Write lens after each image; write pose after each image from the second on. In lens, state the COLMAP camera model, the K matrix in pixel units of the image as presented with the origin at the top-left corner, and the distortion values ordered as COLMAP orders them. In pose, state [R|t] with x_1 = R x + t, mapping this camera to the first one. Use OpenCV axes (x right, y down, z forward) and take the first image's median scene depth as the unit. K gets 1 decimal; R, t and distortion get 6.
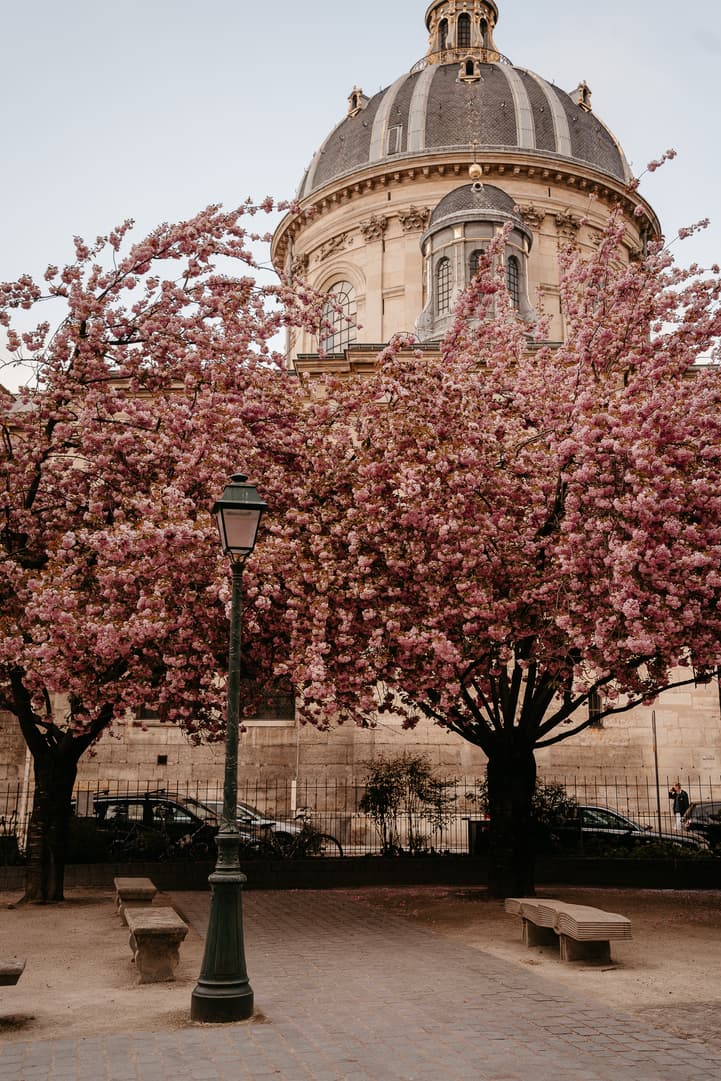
lens RADIAL K [[992.9, 0, 360.5], [0, 992.9, 540.5], [0, 0, 1]] dist [0.013734, 0.001672]
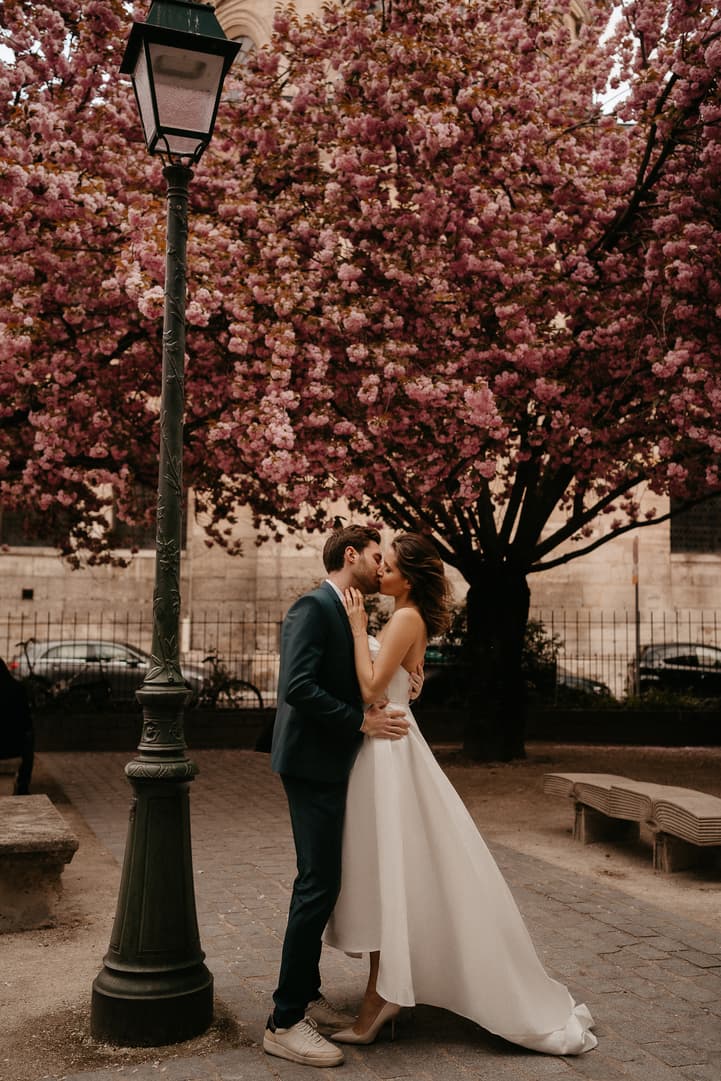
lens RADIAL K [[1122.9, 0, 360.1], [0, 1122.9, 513.5], [0, 0, 1]] dist [0.065217, -0.003647]
pose [[0.995646, 0.017109, 0.091628, -0.053156], [-0.029865, 0.989742, 0.139712, 0.073850], [-0.088298, -0.141840, 0.985944, 0.260734]]
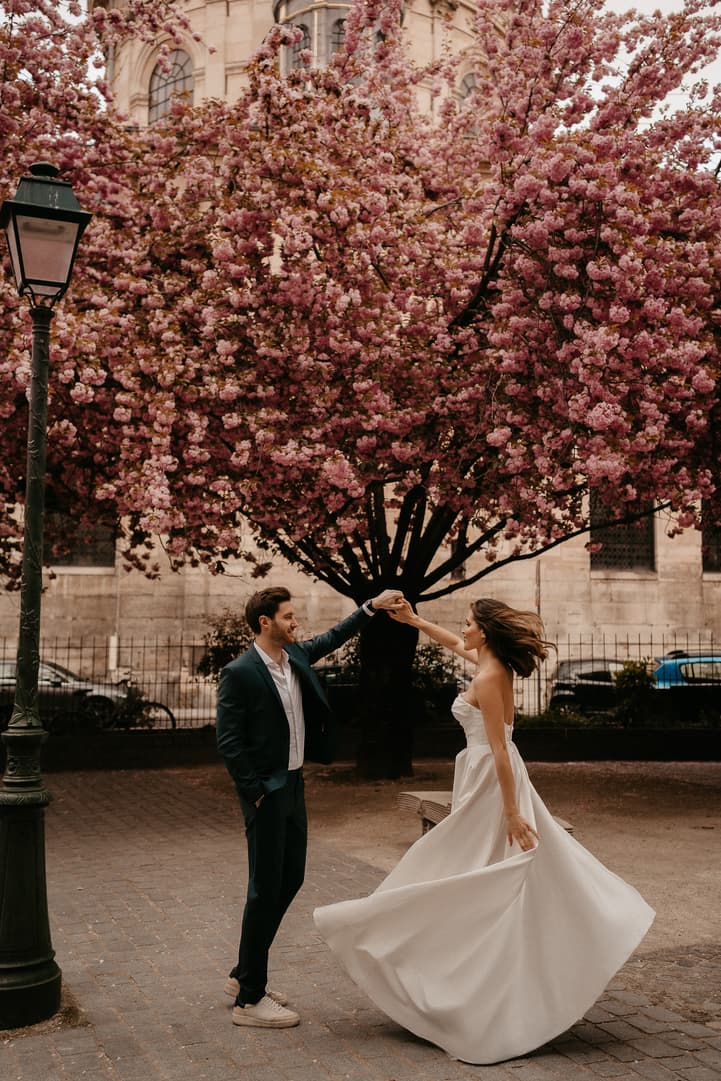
lens RADIAL K [[1122.9, 0, 360.1], [0, 1122.9, 513.5], [0, 0, 1]] dist [0.065217, -0.003647]
pose [[0.988700, 0.020899, 0.148444, -0.018592], [-0.039808, 0.991284, 0.125582, 0.034261], [-0.144525, -0.130072, 0.980915, 0.165867]]
